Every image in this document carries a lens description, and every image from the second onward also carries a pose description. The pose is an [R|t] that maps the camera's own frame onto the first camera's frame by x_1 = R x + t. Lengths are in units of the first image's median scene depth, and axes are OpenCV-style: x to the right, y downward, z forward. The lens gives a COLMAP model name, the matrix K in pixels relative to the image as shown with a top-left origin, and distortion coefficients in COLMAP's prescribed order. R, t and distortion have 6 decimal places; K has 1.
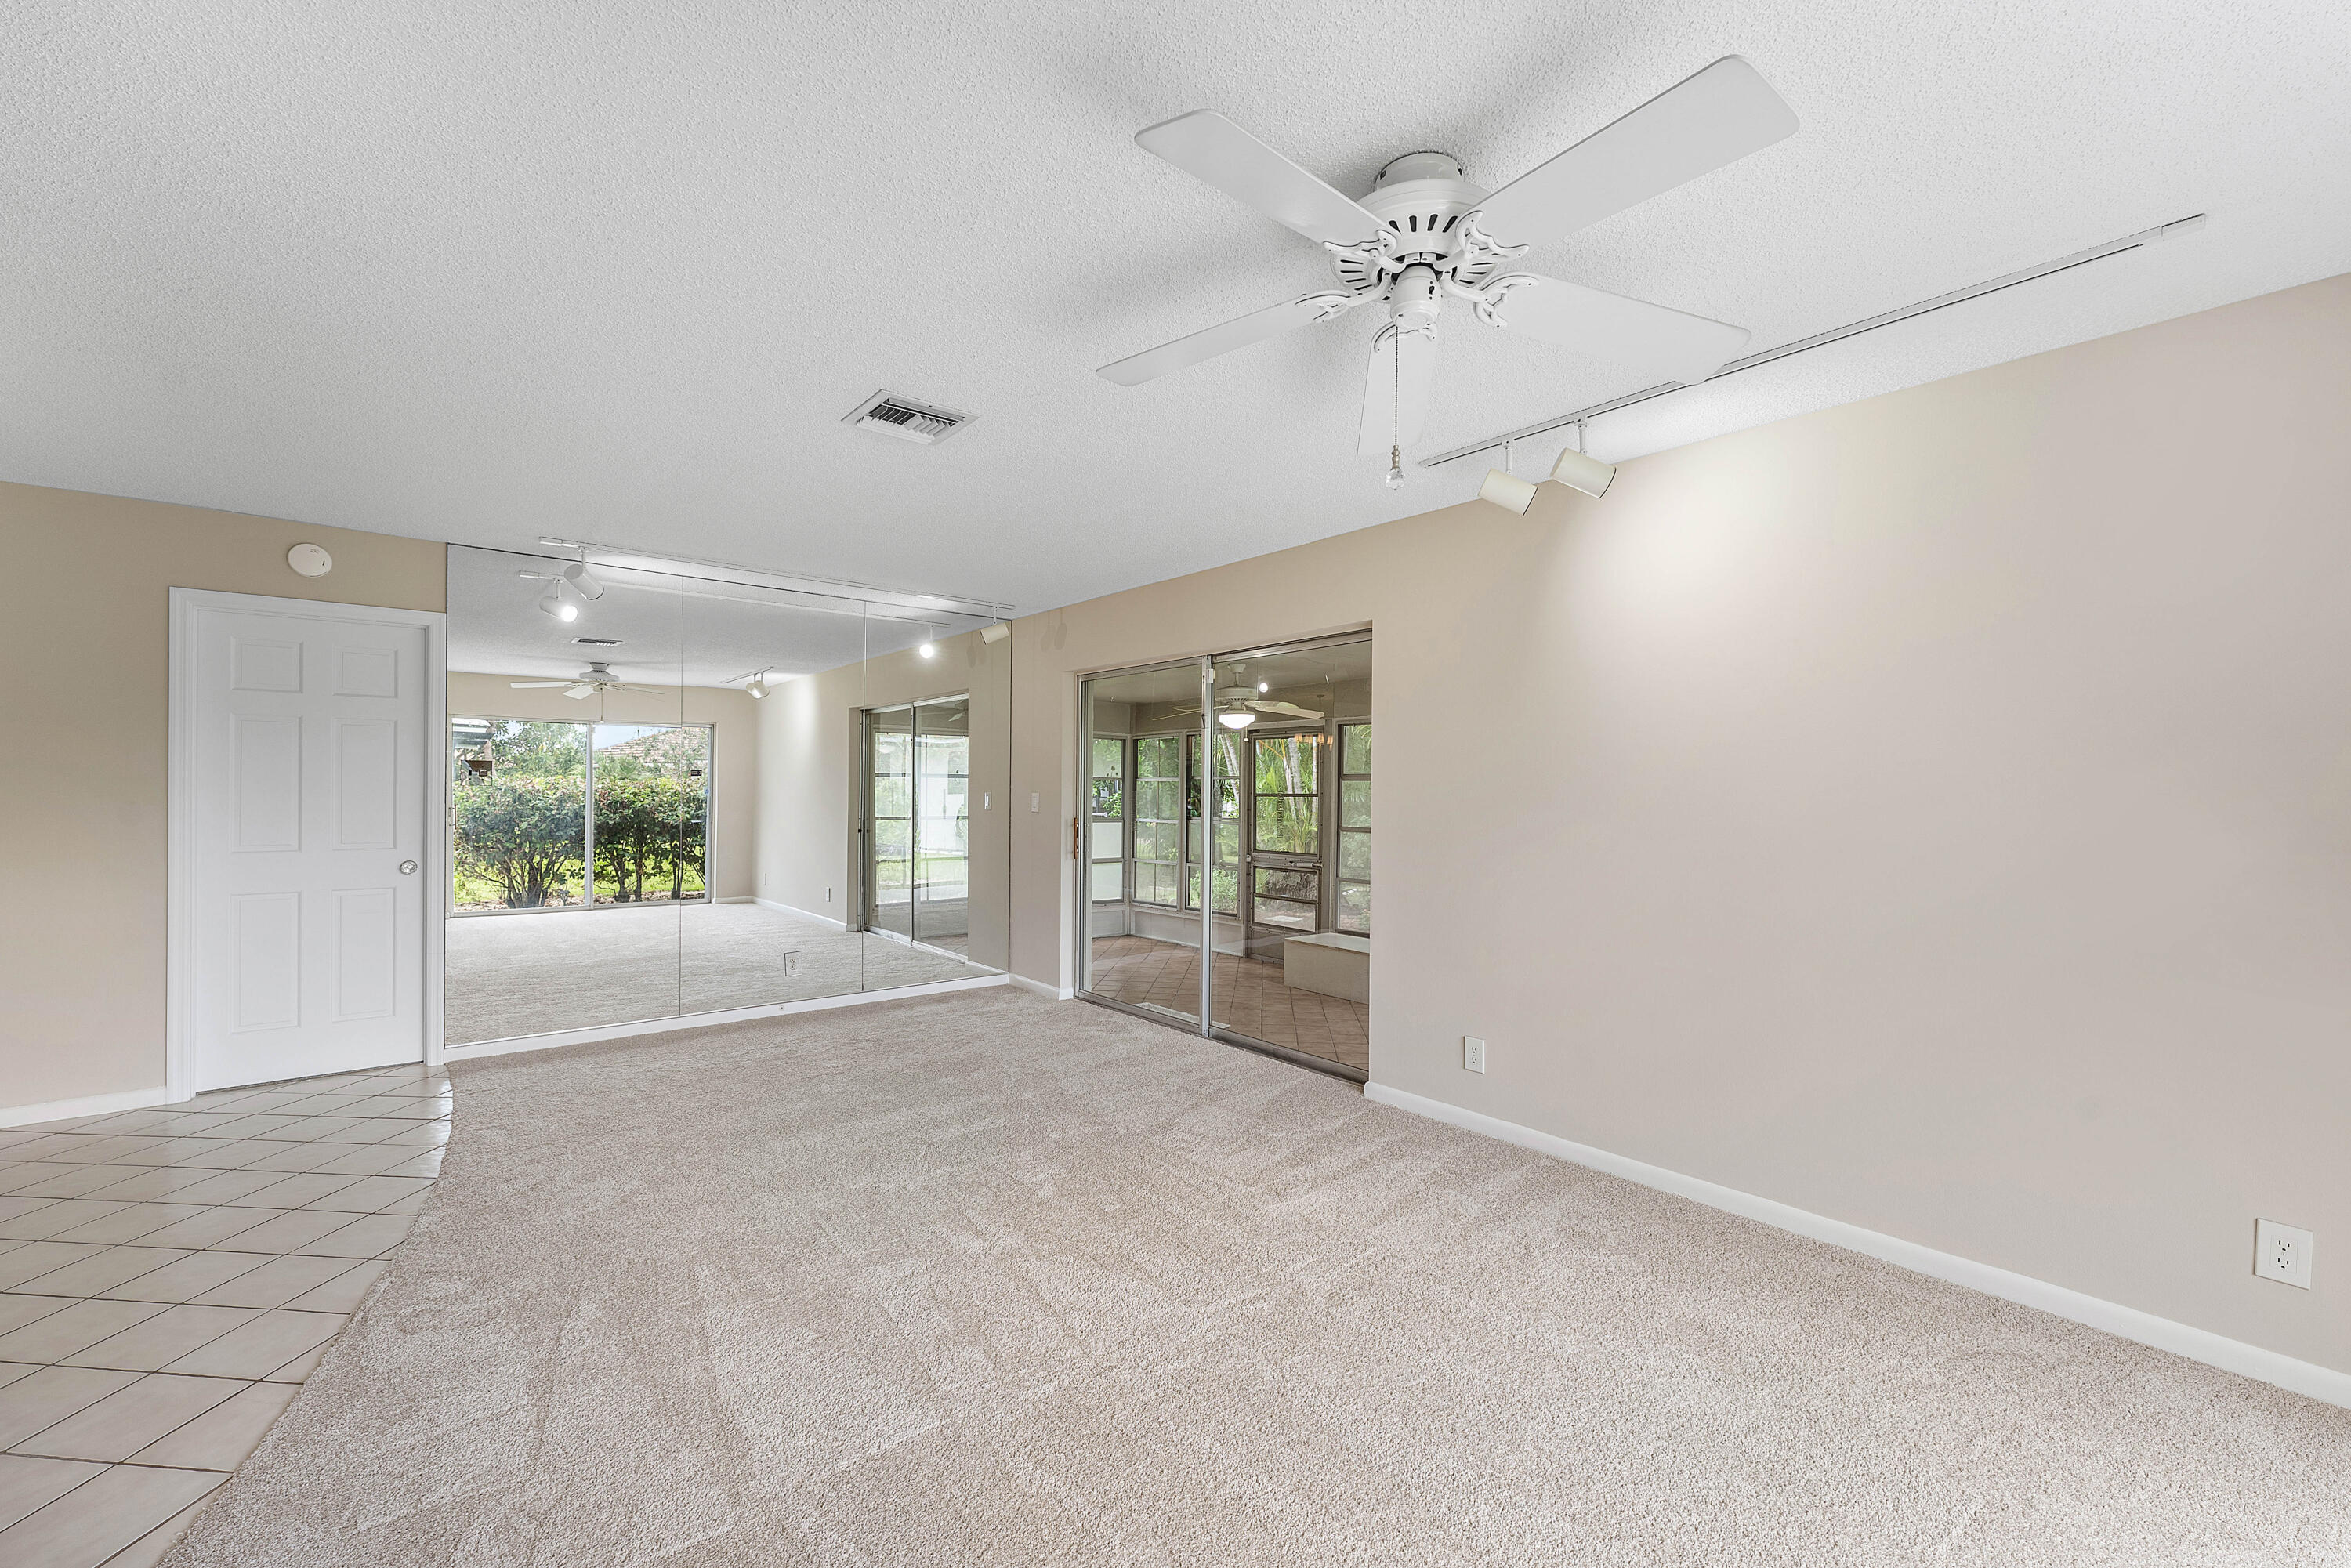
lens RADIAL K [[944.0, 0, 1164.5], [0, 944.0, 801.7], [0, 0, 1]] dist [0.001869, -0.000899]
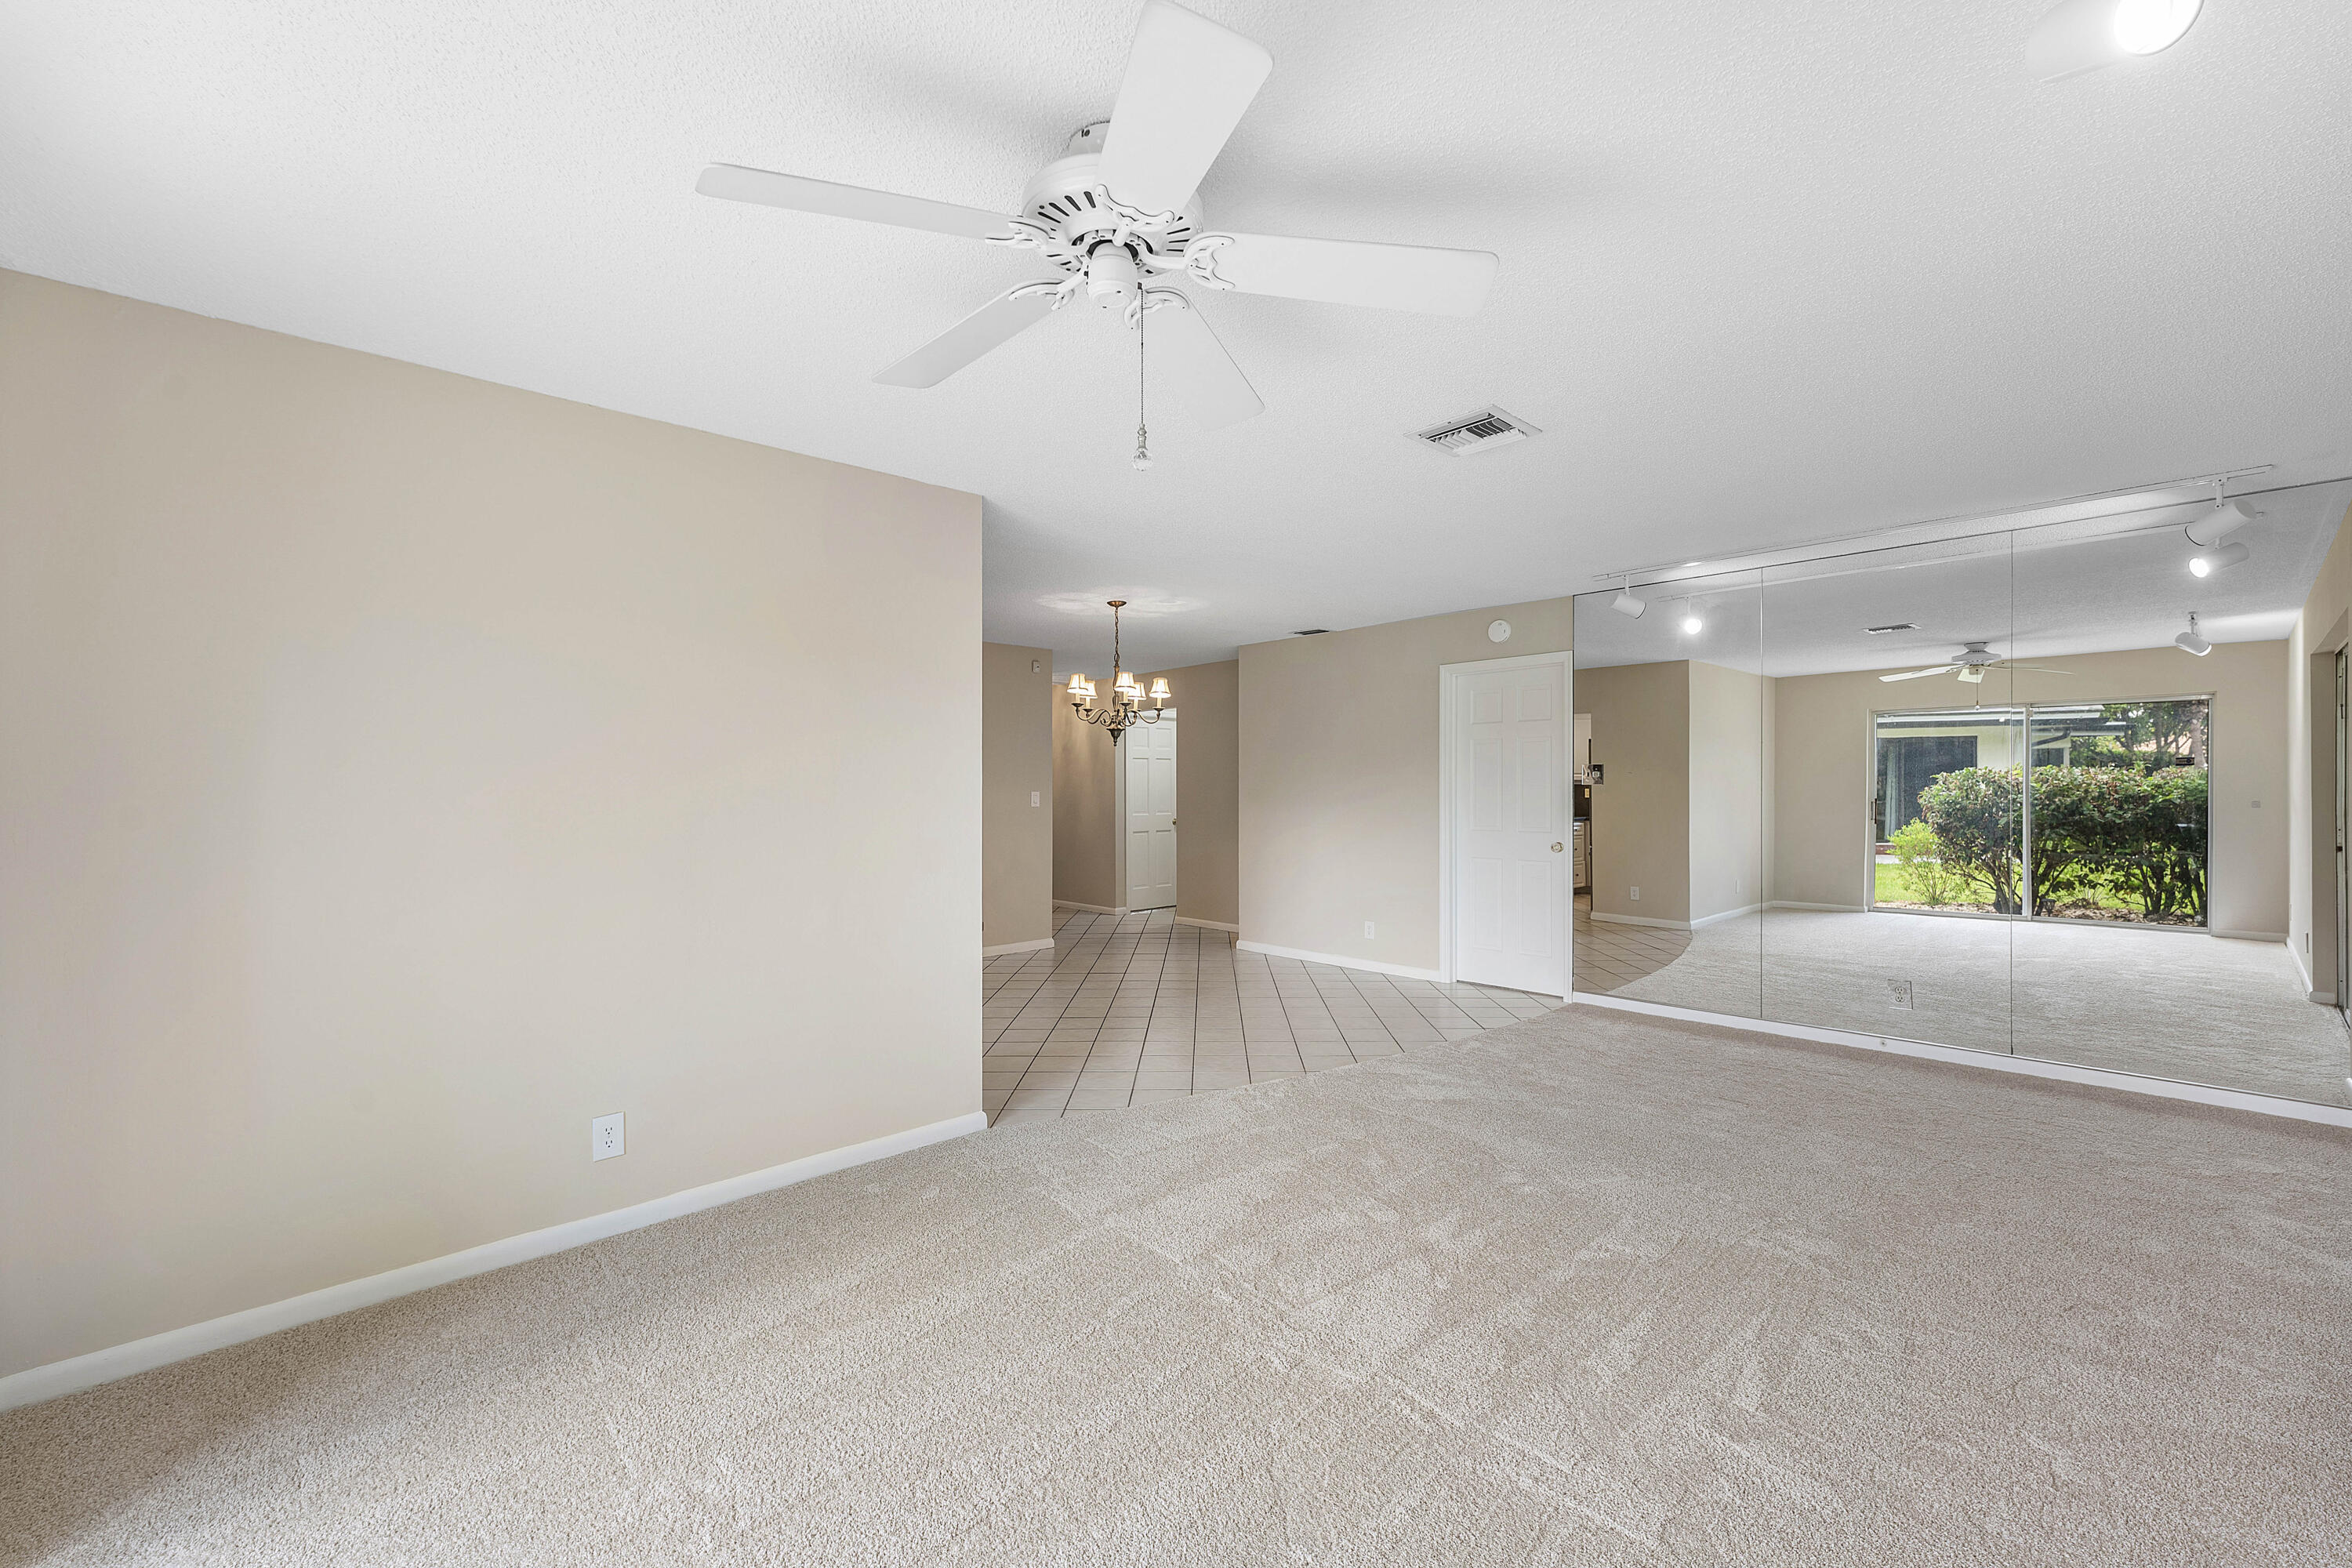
lens RADIAL K [[944.4, 0, 1198.0], [0, 944.4, 792.5], [0, 0, 1]] dist [0.001869, -0.000899]
pose [[0.075900, -0.002211, -0.997113, 0.236283], [-0.000646, 0.999997, -0.002266, -0.001940], [0.997115, 0.000816, 0.075898, 0.196882]]
